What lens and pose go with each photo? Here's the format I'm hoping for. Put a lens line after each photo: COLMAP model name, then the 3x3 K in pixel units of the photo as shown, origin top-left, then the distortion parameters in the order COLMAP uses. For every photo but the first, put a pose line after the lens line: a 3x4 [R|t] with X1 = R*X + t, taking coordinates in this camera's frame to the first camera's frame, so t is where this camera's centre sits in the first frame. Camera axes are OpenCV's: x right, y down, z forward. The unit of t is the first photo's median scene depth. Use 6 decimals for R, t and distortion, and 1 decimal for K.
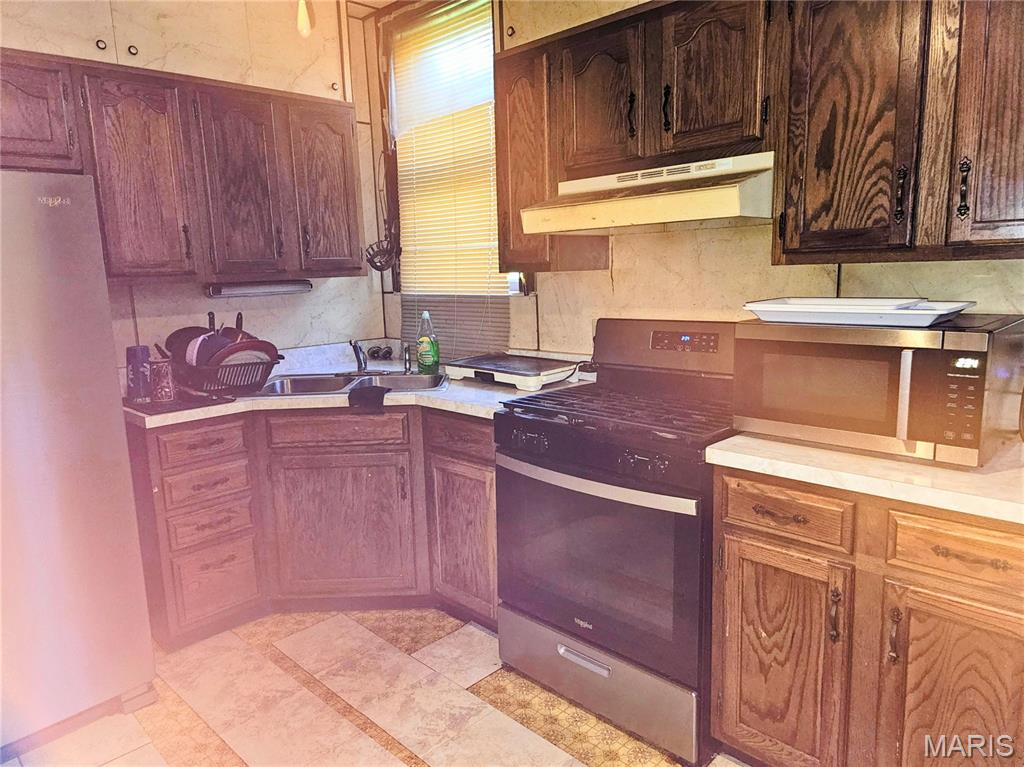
lens RADIAL K [[707.5, 0, 509.0], [0, 707.5, 377.8], [0, 0, 1]] dist [0.040911, -0.032812]
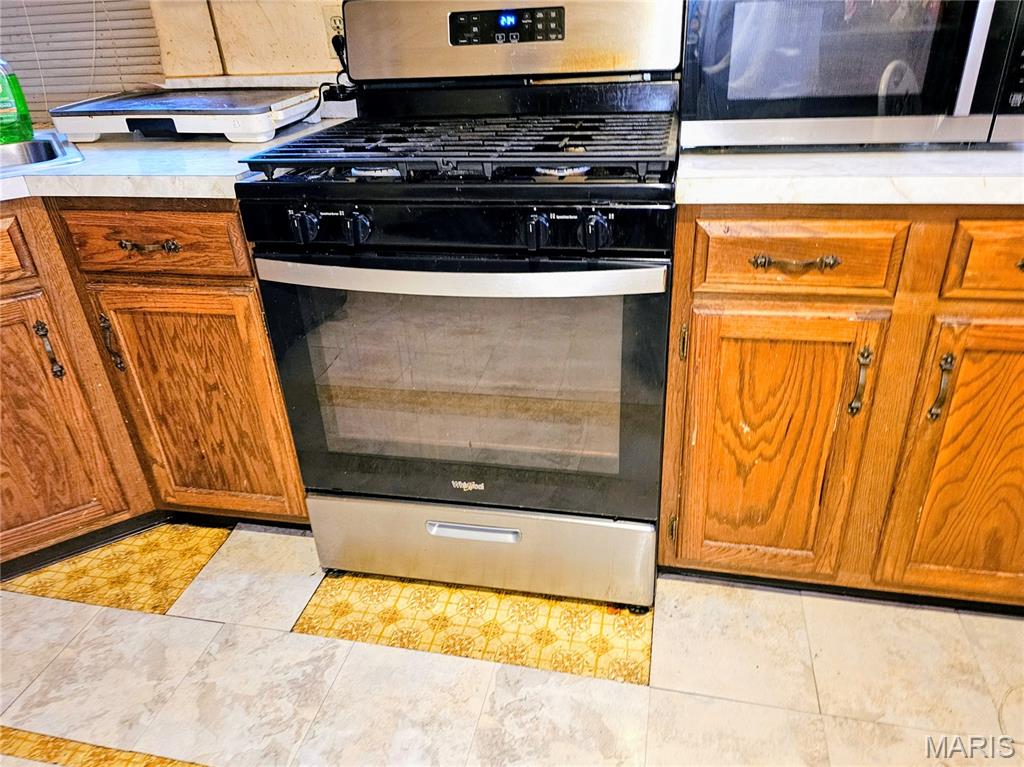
lens RADIAL K [[707.5, 0, 506.7], [0, 707.5, 379.9], [0, 0, 1]] dist [0.040911, -0.032812]
pose [[0.839182, -0.271796, 0.471063, -0.151516], [0.113405, 0.934575, 0.337208, 0.032383], [-0.531895, -0.229558, 0.815102, 0.463821]]
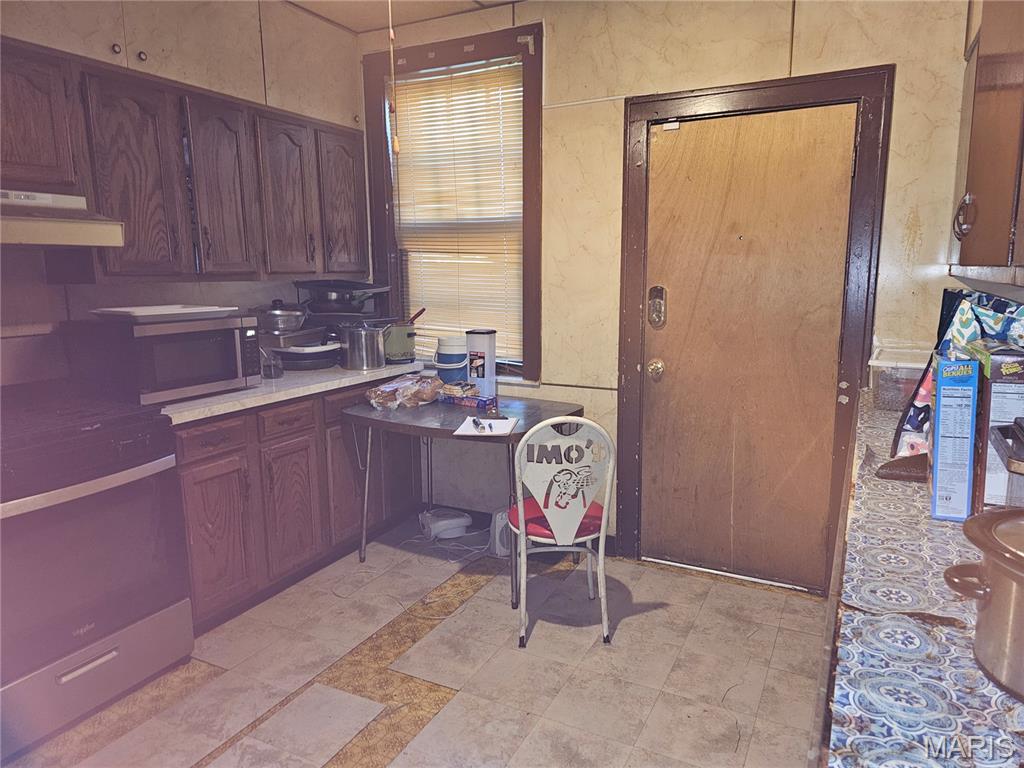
lens RADIAL K [[707.5, 0, 507.7], [0, 707.5, 391.9], [0, 0, 1]] dist [0.040911, -0.032812]
pose [[-0.302713, -0.121784, 0.945269, -1.037987], [0.173058, 0.968292, 0.180171, -0.067299], [-0.937238, 0.218127, -0.272039, 0.641187]]
